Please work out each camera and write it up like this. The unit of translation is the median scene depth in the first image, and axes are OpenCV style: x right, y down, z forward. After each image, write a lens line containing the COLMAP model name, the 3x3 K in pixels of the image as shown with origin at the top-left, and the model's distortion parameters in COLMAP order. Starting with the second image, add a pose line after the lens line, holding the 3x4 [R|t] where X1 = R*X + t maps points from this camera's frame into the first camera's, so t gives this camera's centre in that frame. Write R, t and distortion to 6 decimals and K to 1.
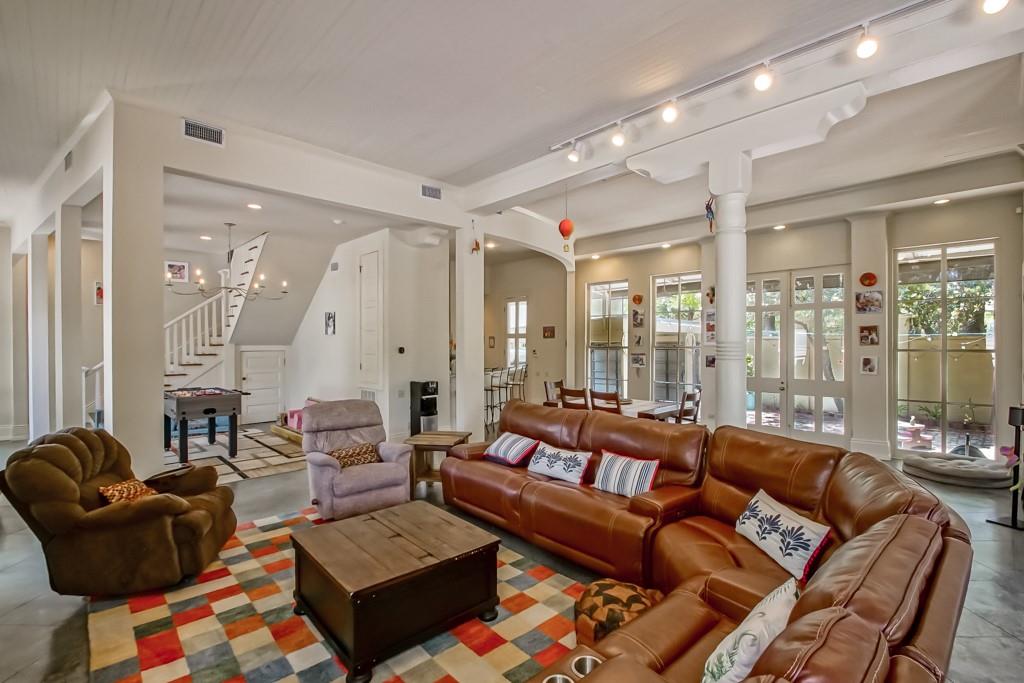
lens RADIAL K [[469.0, 0, 509.2], [0, 469.0, 344.4], [0, 0, 1]] dist [-0.000848, -0.005032]
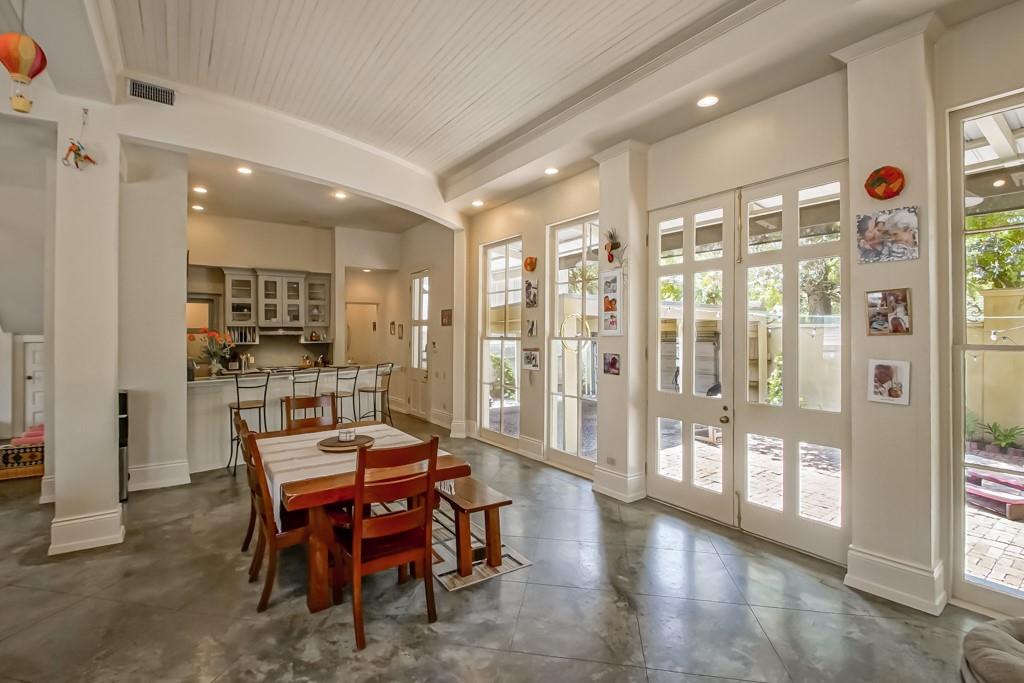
lens RADIAL K [[469.0, 0, 504.1], [0, 469.0, 330.8], [0, 0, 1]] dist [-0.000848, -0.005032]
pose [[0.988730, -0.000761, -0.149708, 0.348770], [-0.000550, 0.999962, -0.008713, 0.001258], [0.149709, 0.008697, 0.988692, 0.376405]]
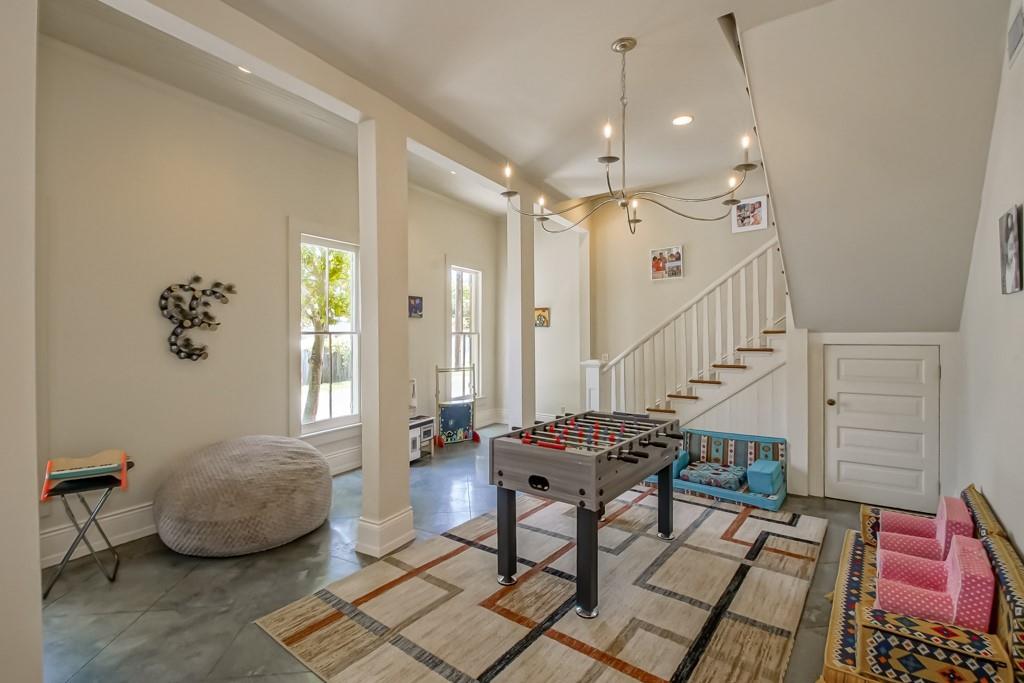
lens RADIAL K [[469.0, 0, 506.2], [0, 469.0, 334.8], [0, 0, 1]] dist [-0.000848, -0.005032]
pose [[0.143778, -0.001031, -0.989609, -0.155074], [0.004560, 0.999990, -0.000379, 0.003487], [0.989599, -0.004458, 0.143781, 0.647266]]
